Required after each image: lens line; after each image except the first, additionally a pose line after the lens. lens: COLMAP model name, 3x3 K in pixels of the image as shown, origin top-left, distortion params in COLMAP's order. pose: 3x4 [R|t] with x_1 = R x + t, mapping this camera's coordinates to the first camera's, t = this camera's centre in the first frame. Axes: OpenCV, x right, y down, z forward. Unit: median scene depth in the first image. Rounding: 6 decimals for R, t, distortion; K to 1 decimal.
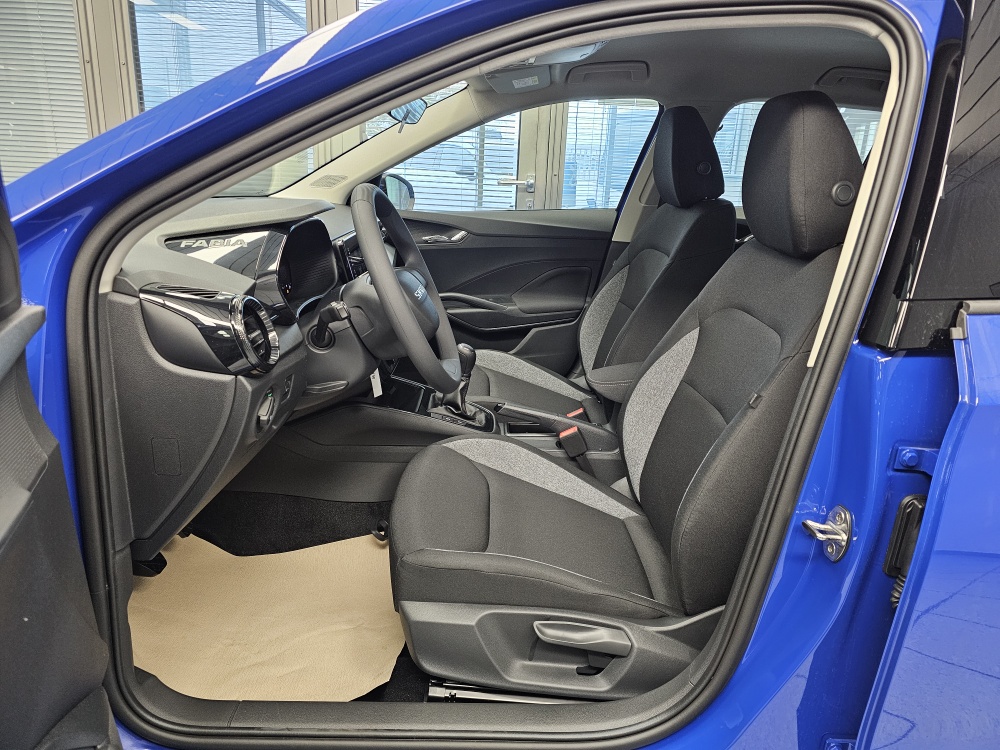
lens RADIAL K [[657.9, 0, 498.0], [0, 657.9, 351.2], [0, 0, 1]] dist [0.027908, -0.001128]
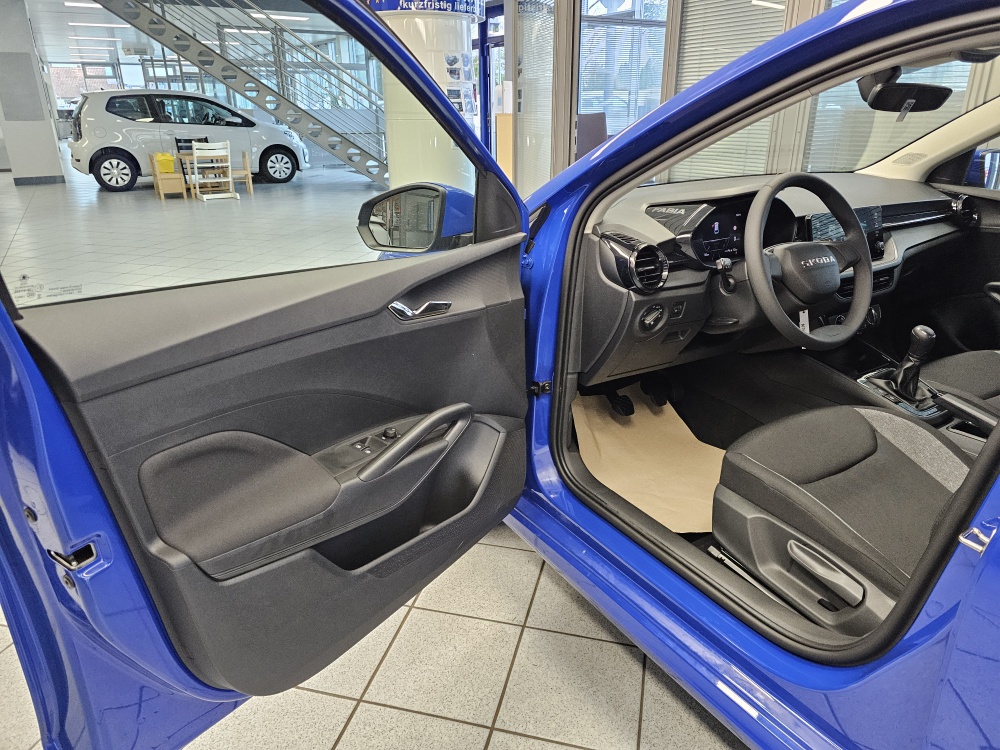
lens RADIAL K [[657.9, 0, 498.0], [0, 657.9, 351.2], [0, 0, 1]] dist [0.027908, -0.001128]
pose [[0.504036, 0.247009, -0.827607, 0.709991], [-0.199494, 0.965615, 0.166701, -0.021311], [0.840327, 0.081079, 0.535982, -0.136091]]
